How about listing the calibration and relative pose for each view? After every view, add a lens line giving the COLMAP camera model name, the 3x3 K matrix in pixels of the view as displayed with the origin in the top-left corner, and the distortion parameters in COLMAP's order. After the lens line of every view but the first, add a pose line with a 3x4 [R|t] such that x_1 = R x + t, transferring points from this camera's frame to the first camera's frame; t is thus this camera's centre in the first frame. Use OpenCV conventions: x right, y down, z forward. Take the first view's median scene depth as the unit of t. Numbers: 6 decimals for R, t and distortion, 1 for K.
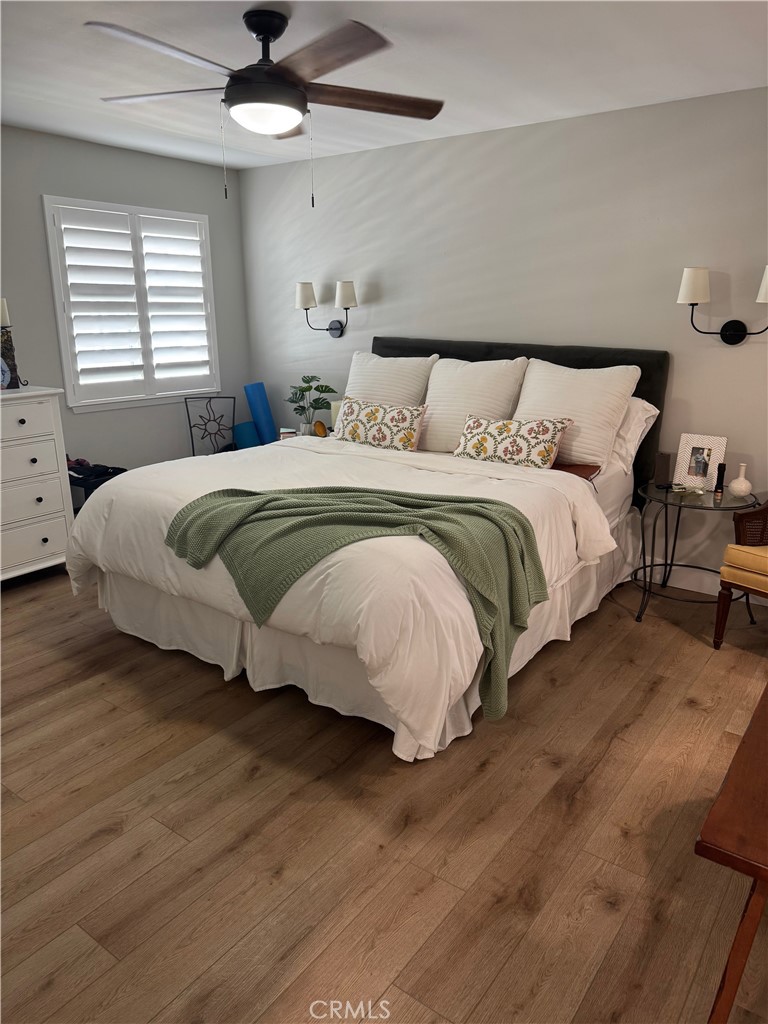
lens RADIAL K [[720.4, 0, 382.0], [0, 720.4, 514.6], [0, 0, 1]] dist [0.088497, -0.130764]
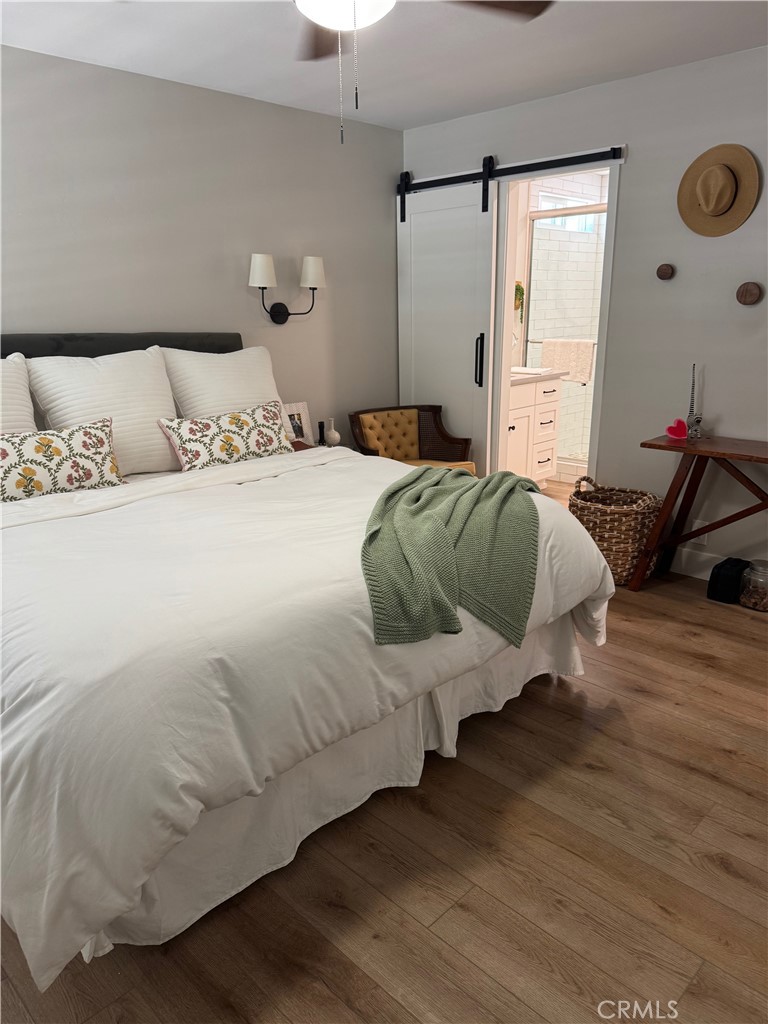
lens RADIAL K [[720.4, 0, 382.0], [0, 720.4, 514.6], [0, 0, 1]] dist [0.088497, -0.130764]
pose [[0.135483, -0.275520, 0.951700, -0.711183], [0.277126, 0.932755, 0.230584, -0.173740], [-0.951234, 0.232501, 0.202726, 0.688109]]
